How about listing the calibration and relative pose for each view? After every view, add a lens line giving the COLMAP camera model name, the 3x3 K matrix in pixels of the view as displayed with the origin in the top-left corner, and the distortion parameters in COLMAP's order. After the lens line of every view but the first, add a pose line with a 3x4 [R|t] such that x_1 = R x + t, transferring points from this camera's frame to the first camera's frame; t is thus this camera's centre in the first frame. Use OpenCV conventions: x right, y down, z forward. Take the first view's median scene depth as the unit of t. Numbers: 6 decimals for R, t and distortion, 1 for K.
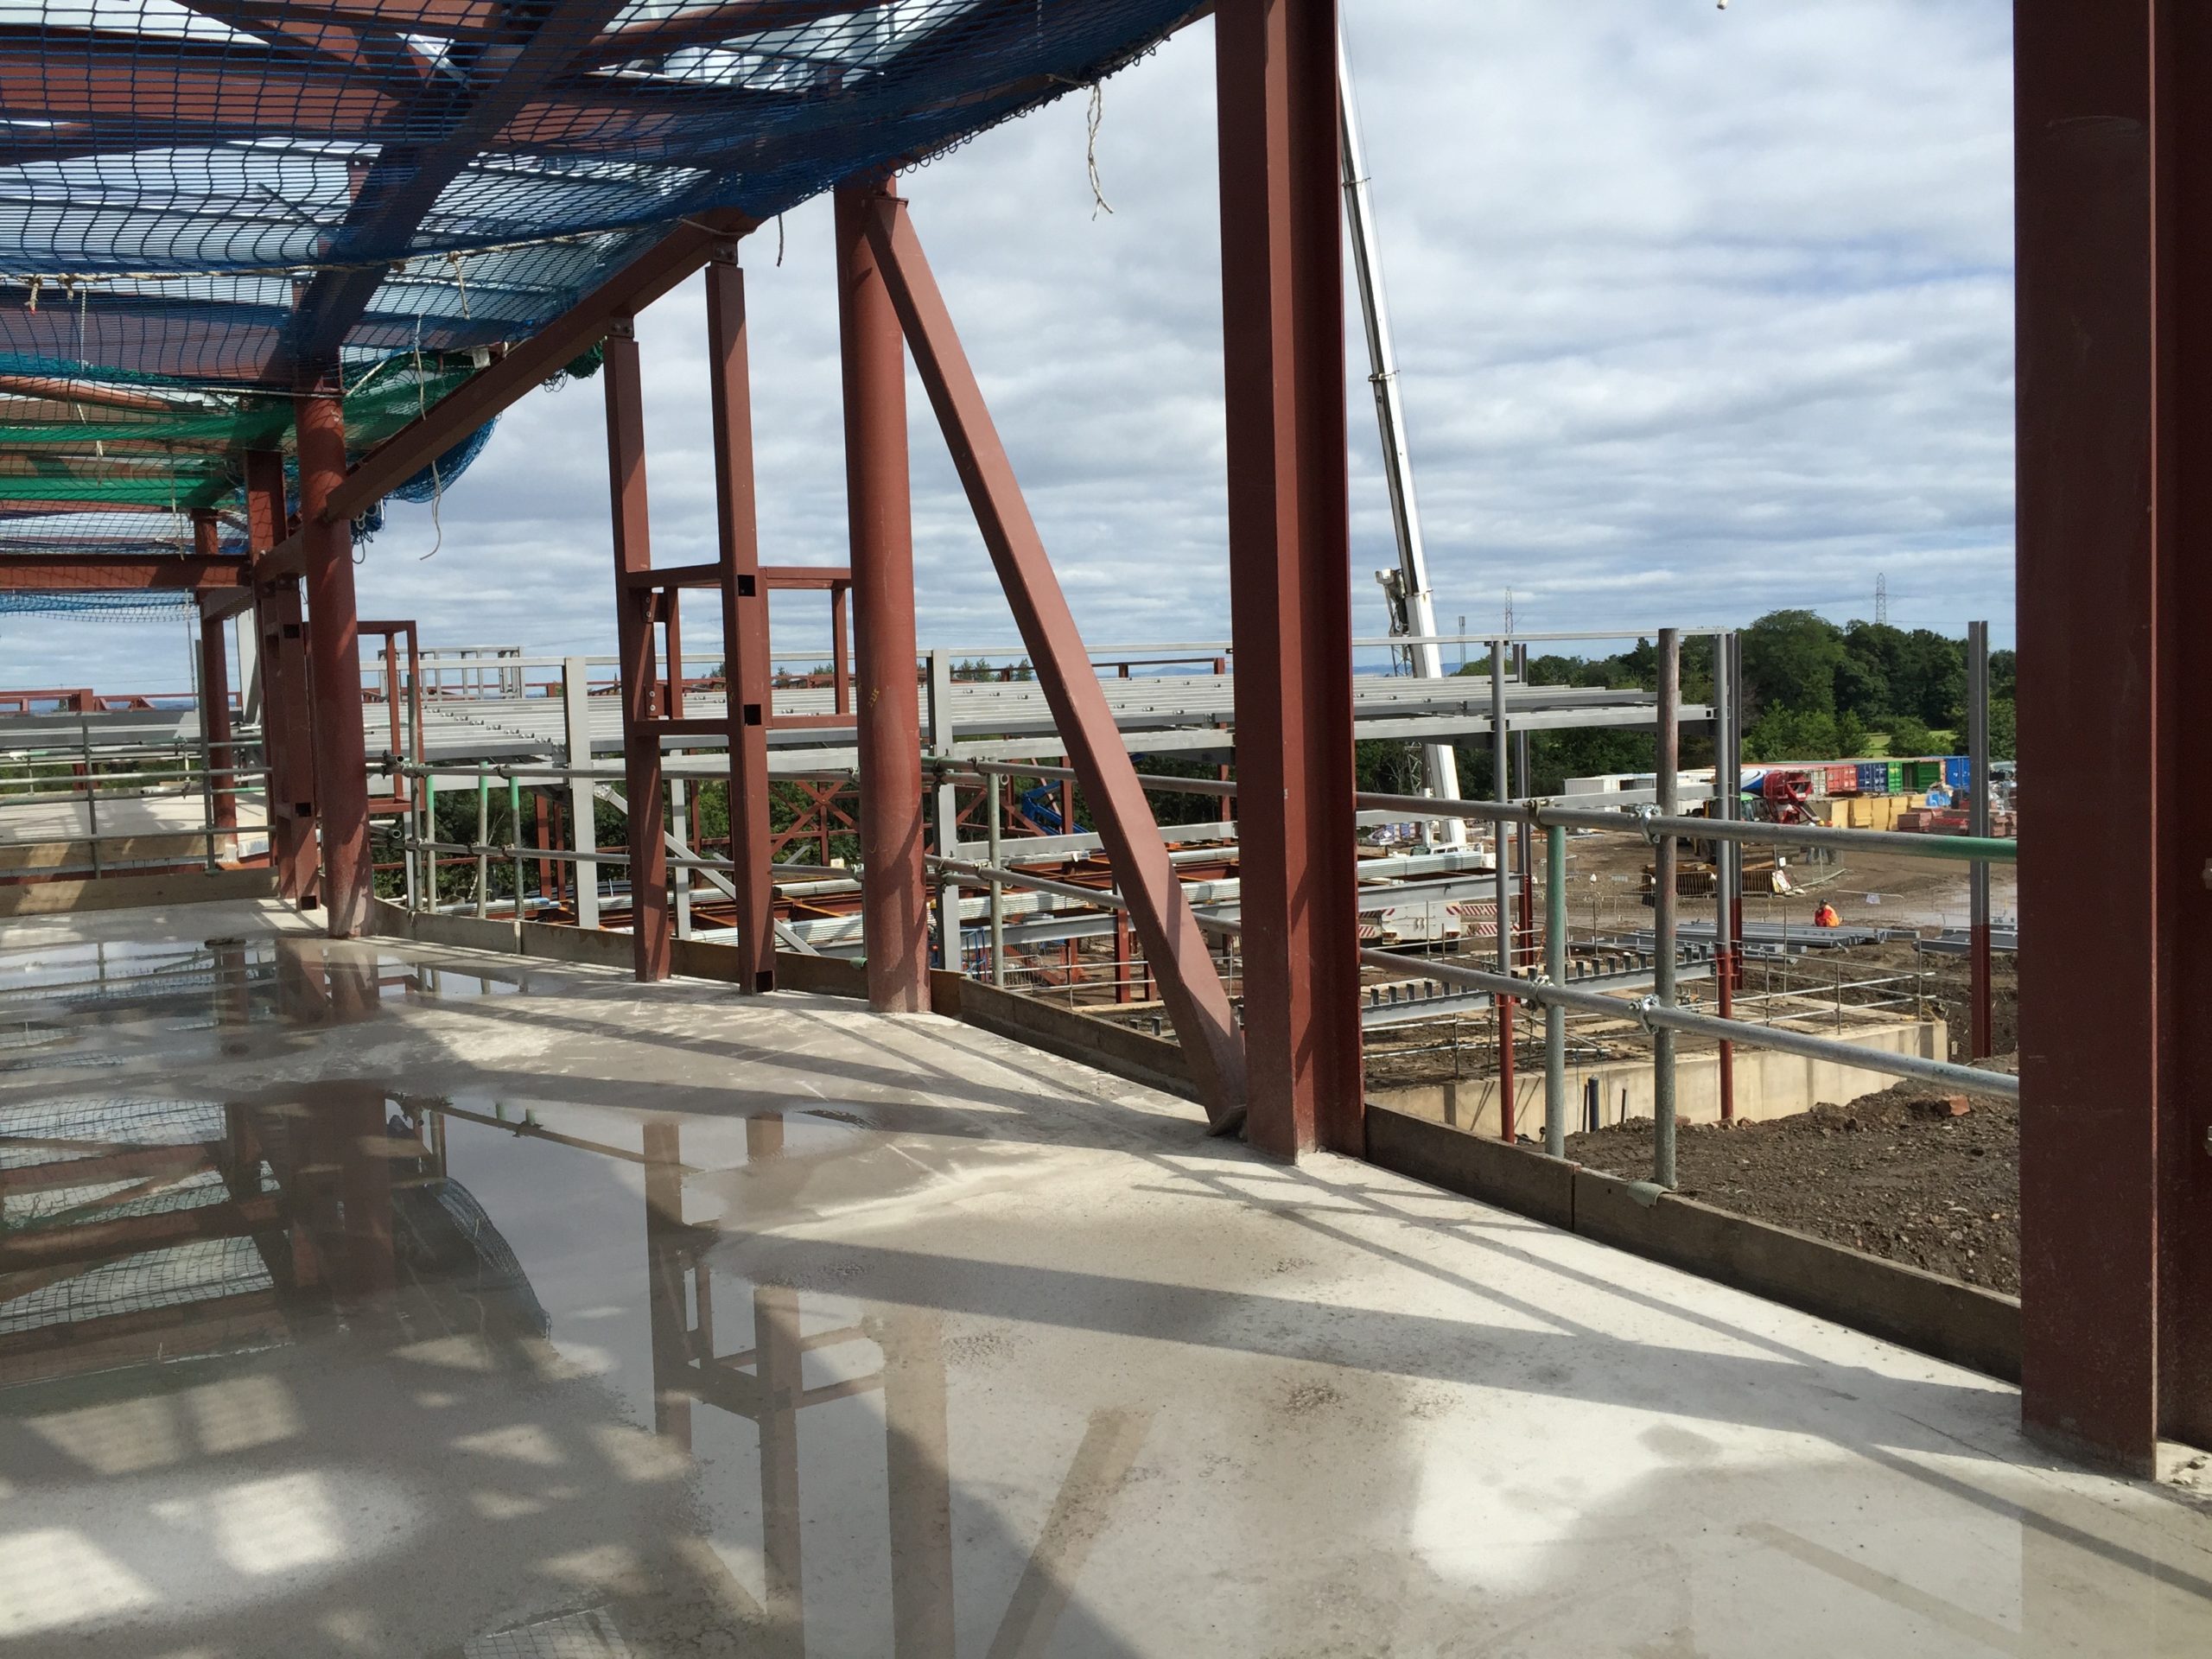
lens RADIAL K [[1898.4, 0, 1101.5], [0, 1898.4, 789.2], [0, 0, 1]] dist [0.094617, -0.137410]
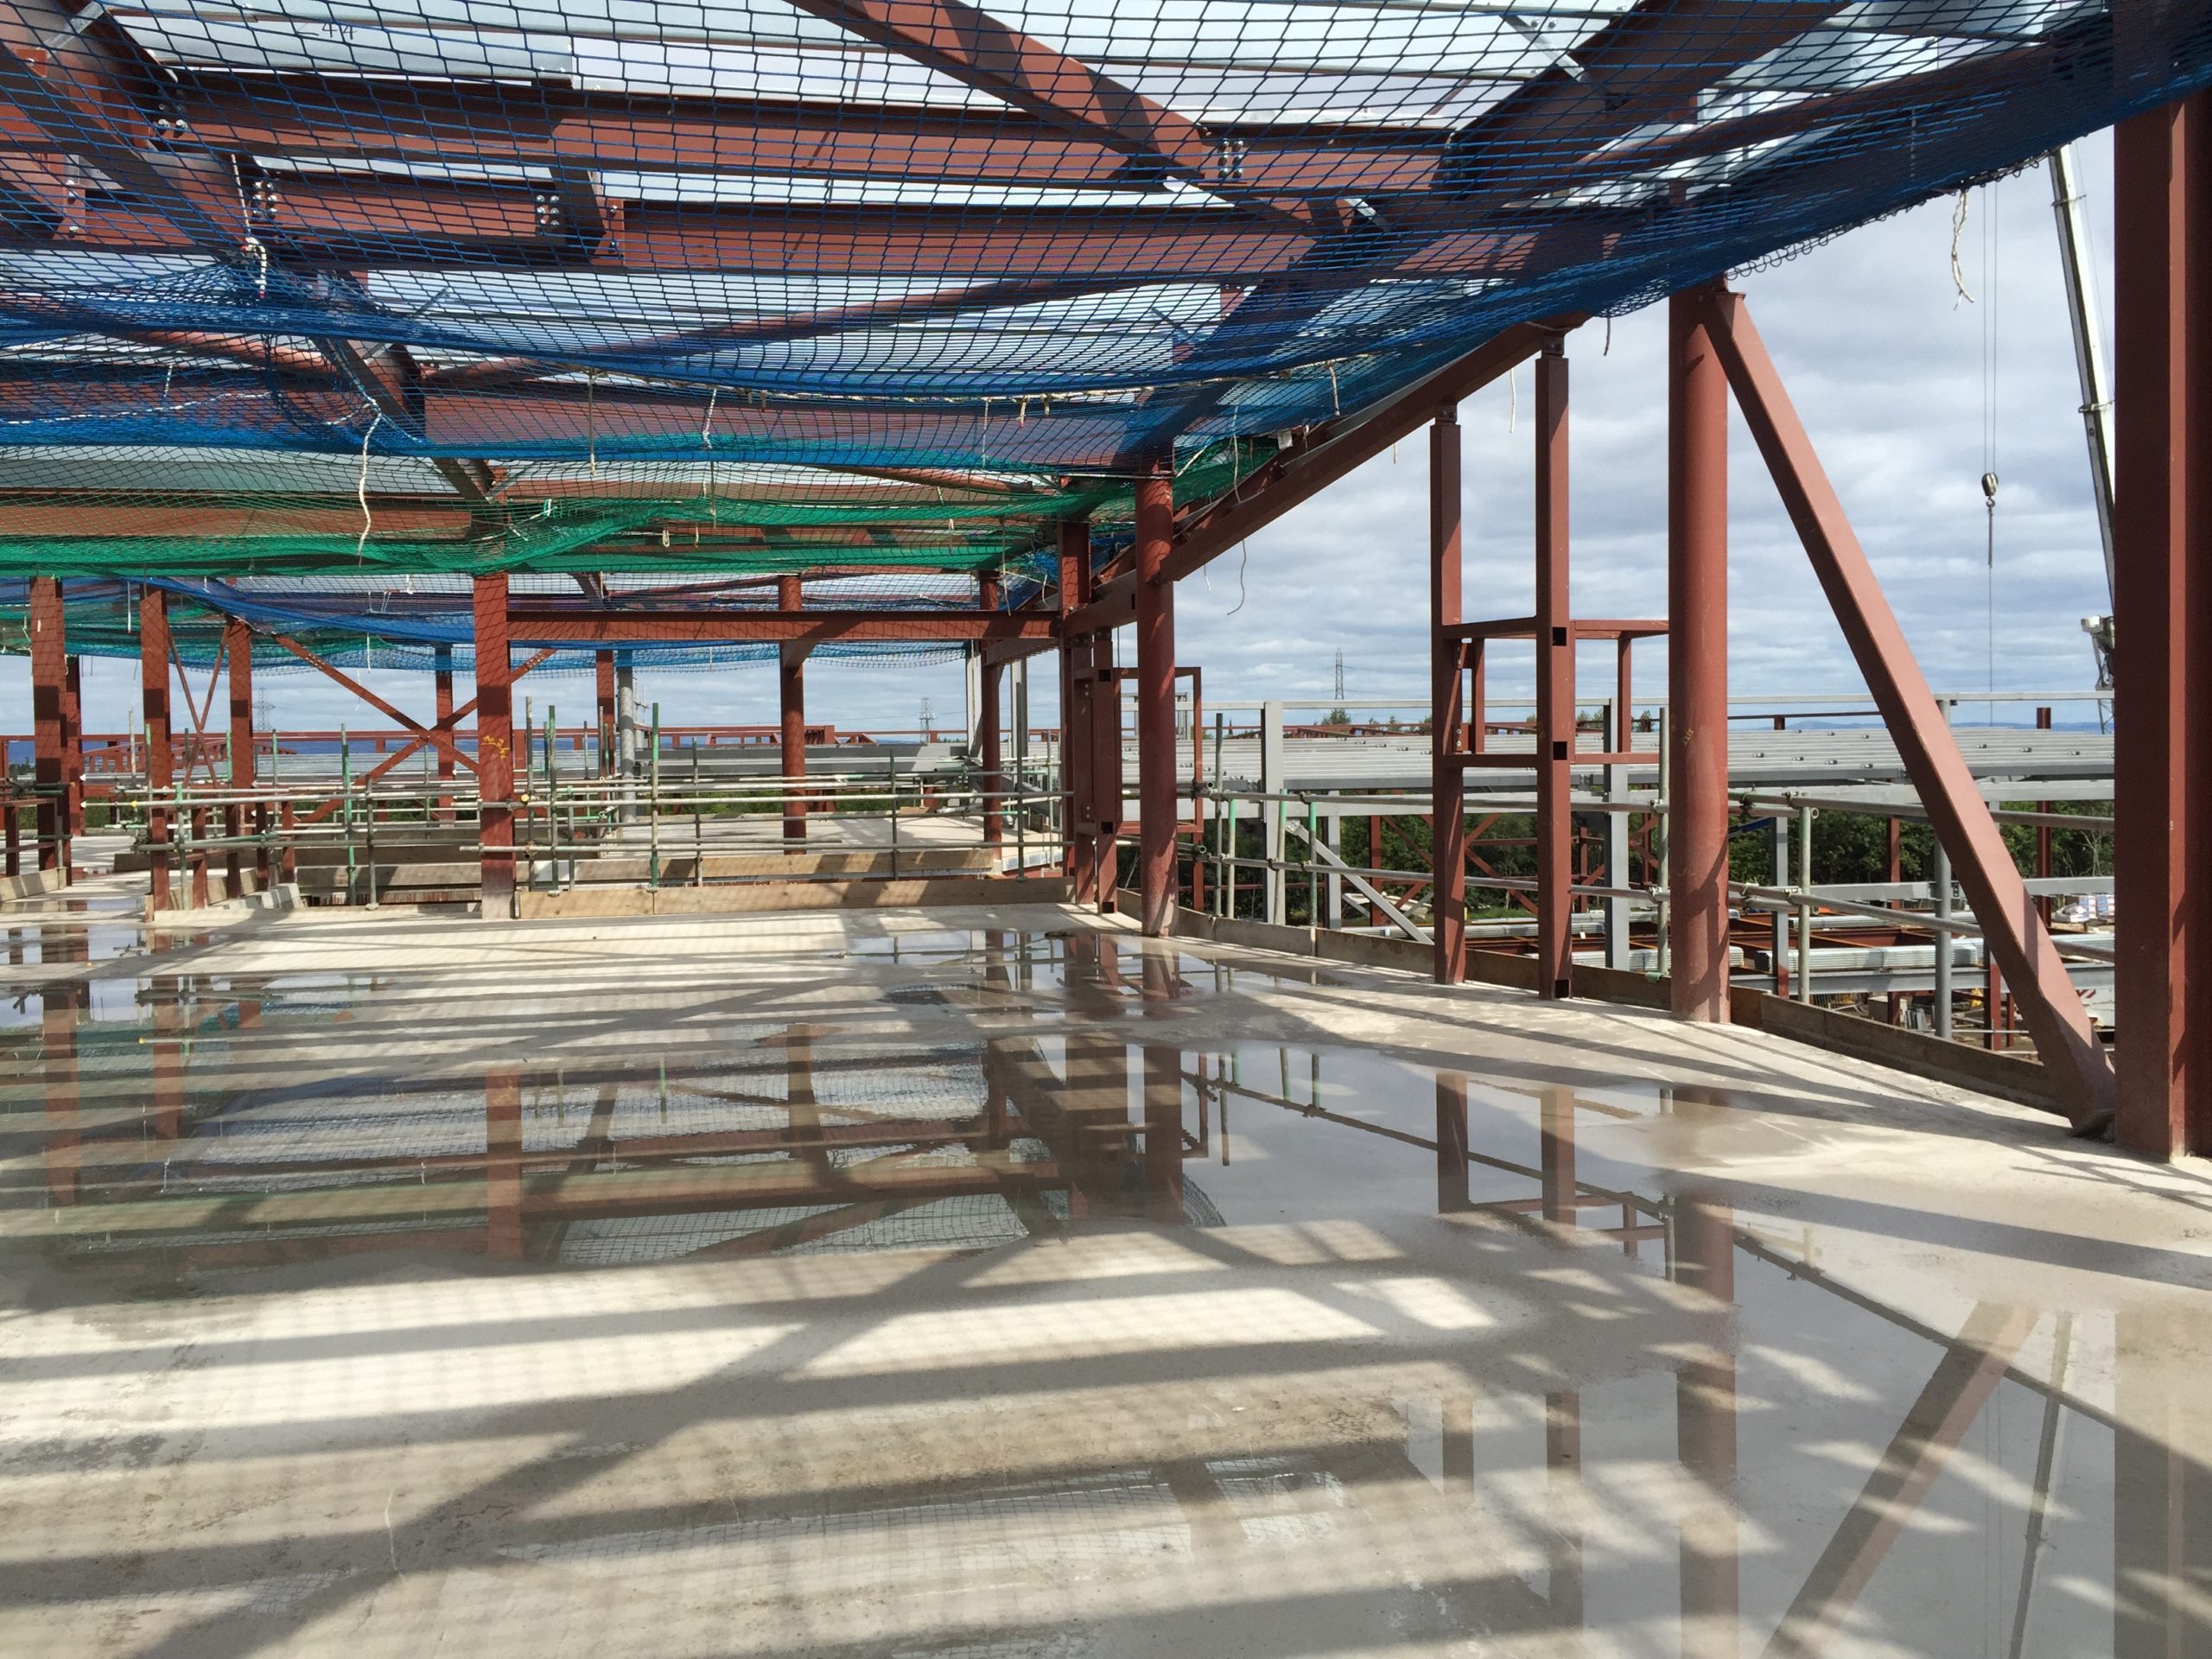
lens RADIAL K [[1898.4, 0, 1101.5], [0, 1898.4, 789.2], [0, 0, 1]] dist [0.094617, -0.137410]
pose [[0.949493, 0.027704, -0.312563, -0.081723], [-0.035669, 0.999168, -0.019793, 0.014750], [0.311754, 0.029942, 0.949691, -0.147395]]
